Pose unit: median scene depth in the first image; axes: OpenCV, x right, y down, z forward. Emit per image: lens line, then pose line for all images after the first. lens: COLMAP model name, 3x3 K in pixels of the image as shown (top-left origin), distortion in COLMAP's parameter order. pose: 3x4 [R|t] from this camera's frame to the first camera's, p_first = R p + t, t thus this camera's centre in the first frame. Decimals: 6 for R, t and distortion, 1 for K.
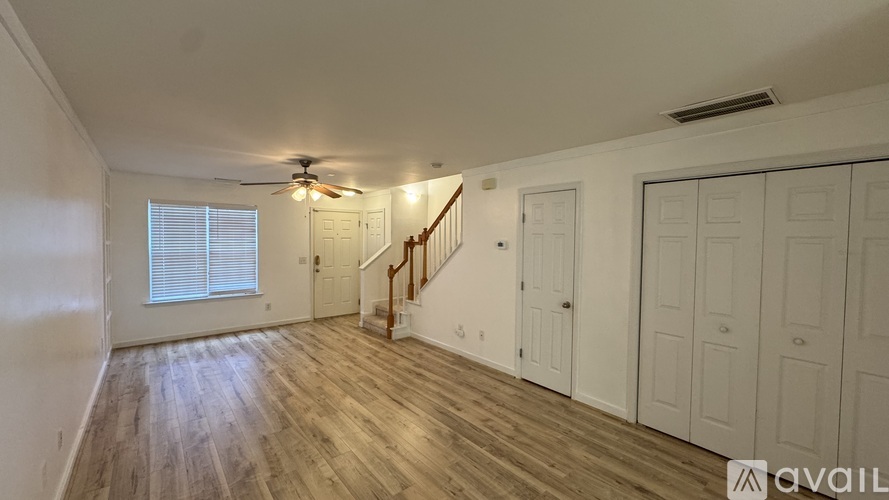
lens RADIAL K [[351.7, 0, 444.5], [0, 351.7, 250.0], [0, 0, 1]] dist [0.000439, -0.000012]
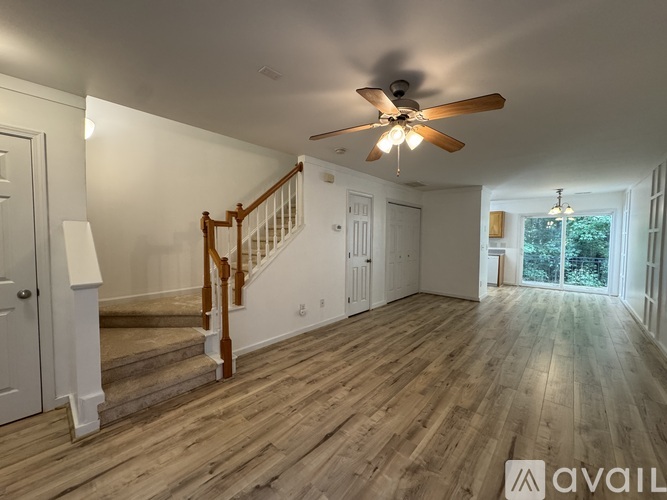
lens RADIAL K [[265.3, 0, 333.5], [0, 265.3, 250.0], [0, 0, 1]] dist [0.000211, -0.000135]
pose [[-0.138795, -0.061318, 0.988421, -0.737438], [0.024830, 0.997552, 0.065371, 0.004163], [-0.990010, 0.033615, -0.136932, 1.020726]]
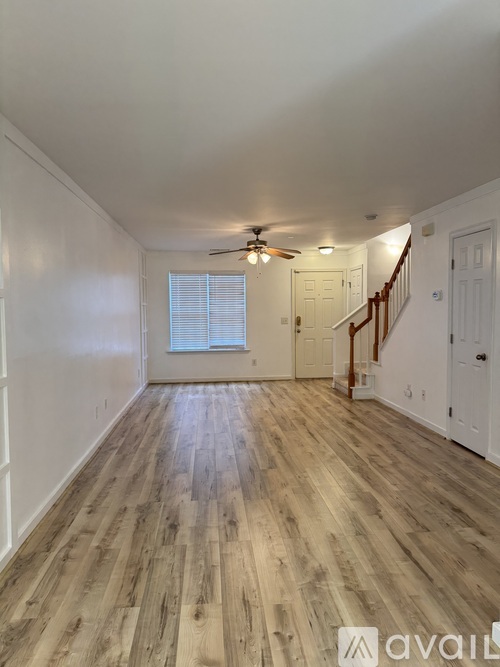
lens RADIAL K [[462.3, 0, 250.0], [0, 462.3, 333.5], [0, 0, 1]] dist [0.064603, -0.000507]
pose [[0.822193, 0.013368, -0.569052, 0.404814], [-0.001082, 0.999759, 0.021923, 0.052162], [0.569208, -0.017409, 0.822009, -0.252758]]
